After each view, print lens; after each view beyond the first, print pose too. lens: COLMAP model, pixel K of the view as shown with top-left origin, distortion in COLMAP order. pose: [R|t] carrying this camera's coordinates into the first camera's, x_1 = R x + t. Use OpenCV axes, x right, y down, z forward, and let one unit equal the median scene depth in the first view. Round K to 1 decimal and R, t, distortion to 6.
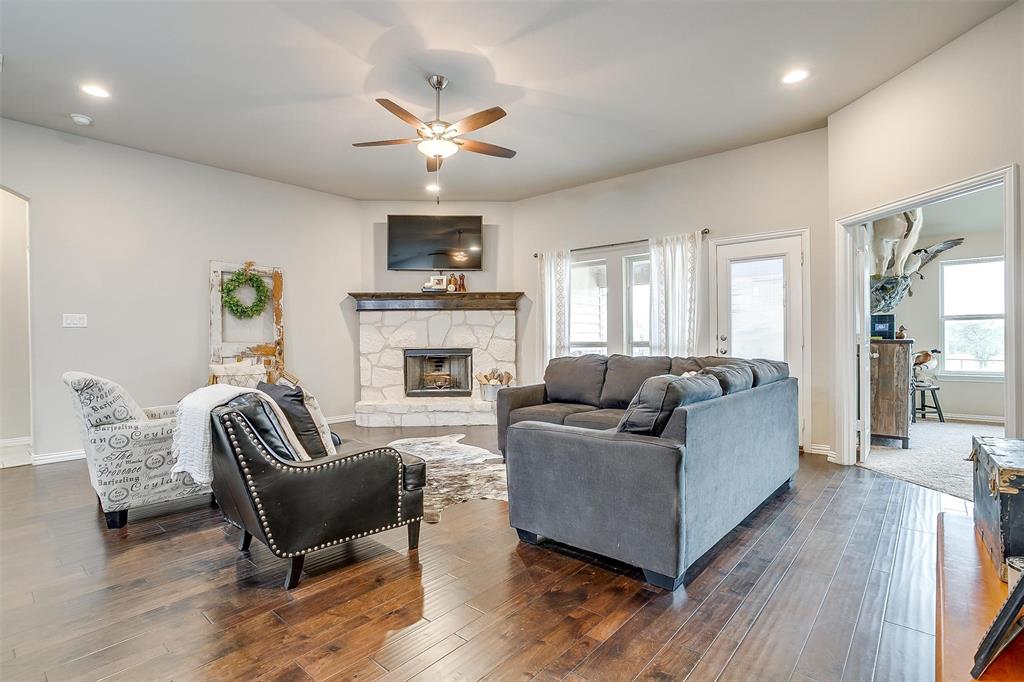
lens RADIAL K [[495.2, 0, 516.2], [0, 495.2, 339.4], [0, 0, 1]] dist [-0.069665, 0.043547]
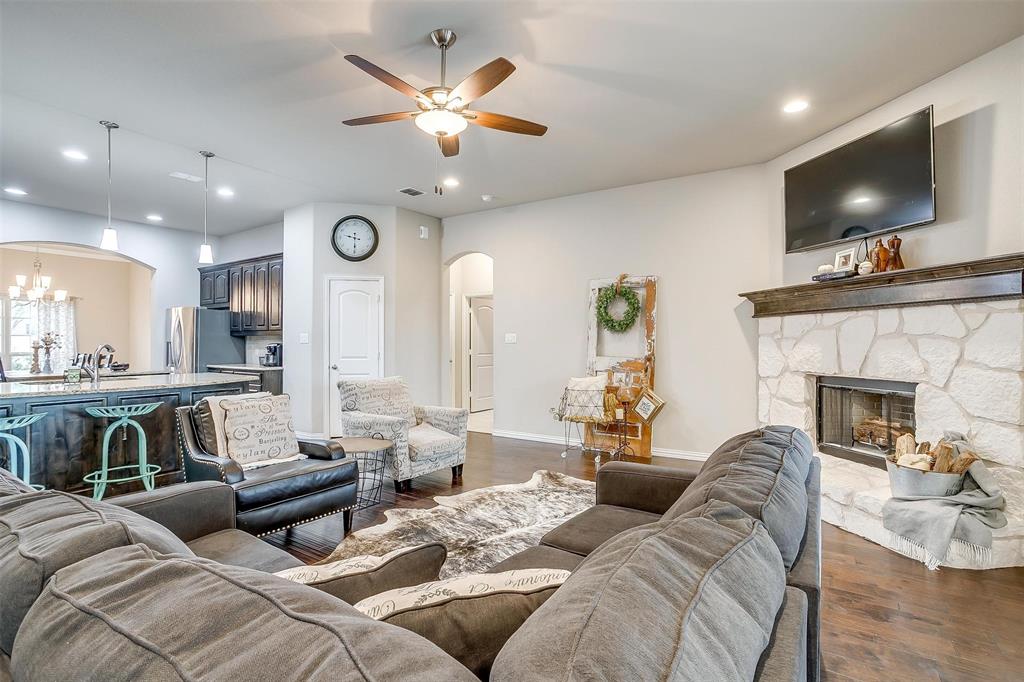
lens RADIAL K [[495.2, 0, 516.2], [0, 495.2, 339.4], [0, 0, 1]] dist [-0.069665, 0.043547]
pose [[0.133108, 0.002914, -0.991097, 0.340277], [-0.001761, 0.999995, 0.002704, -0.026545], [0.991100, 0.001385, 0.133112, 0.550325]]
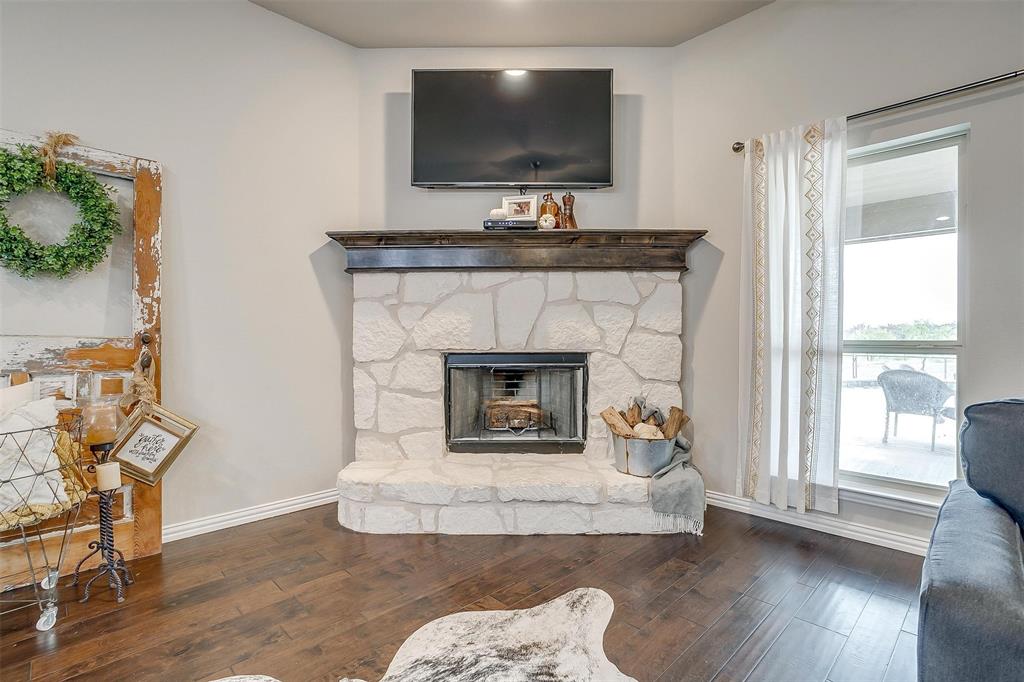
lens RADIAL K [[495.2, 0, 516.2], [0, 495.2, 339.4], [0, 0, 1]] dist [-0.069665, 0.043547]
pose [[0.996146, 0.007534, -0.087385, -0.118756], [-0.006666, 0.999926, 0.010219, 0.001337], [0.087456, -0.009597, 0.996122, 0.537633]]
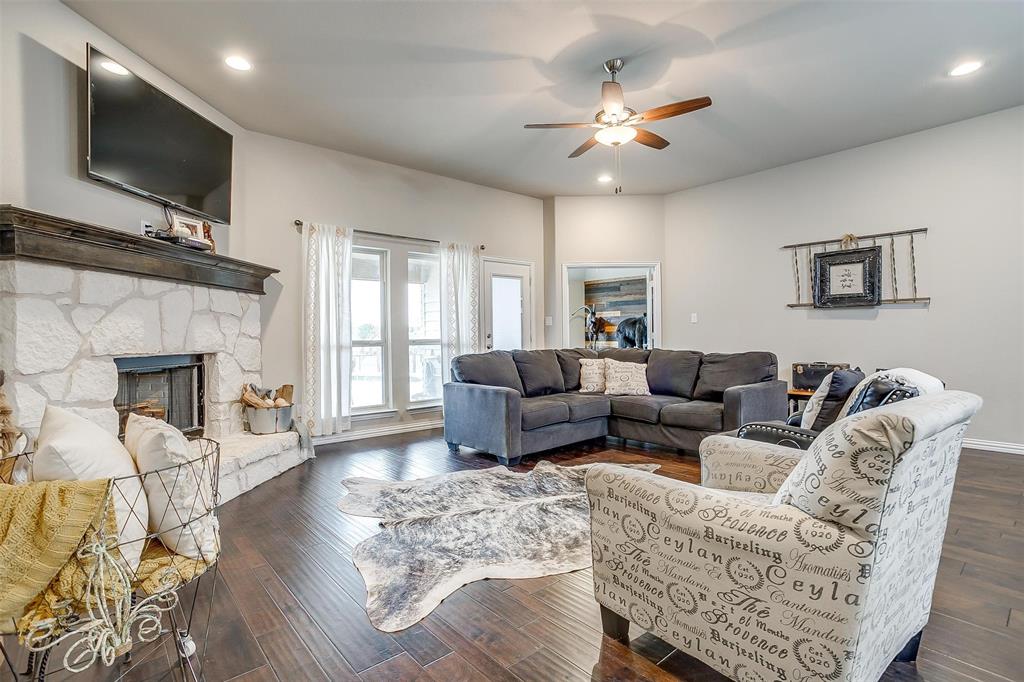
lens RADIAL K [[495.2, 0, 516.2], [0, 495.2, 339.4], [0, 0, 1]] dist [-0.069665, 0.043547]
pose [[0.145810, 0.001204, 0.989312, -0.617456], [0.010011, 0.999946, -0.002692, 0.007025], [-0.989262, 0.010297, 0.145790, 0.573480]]
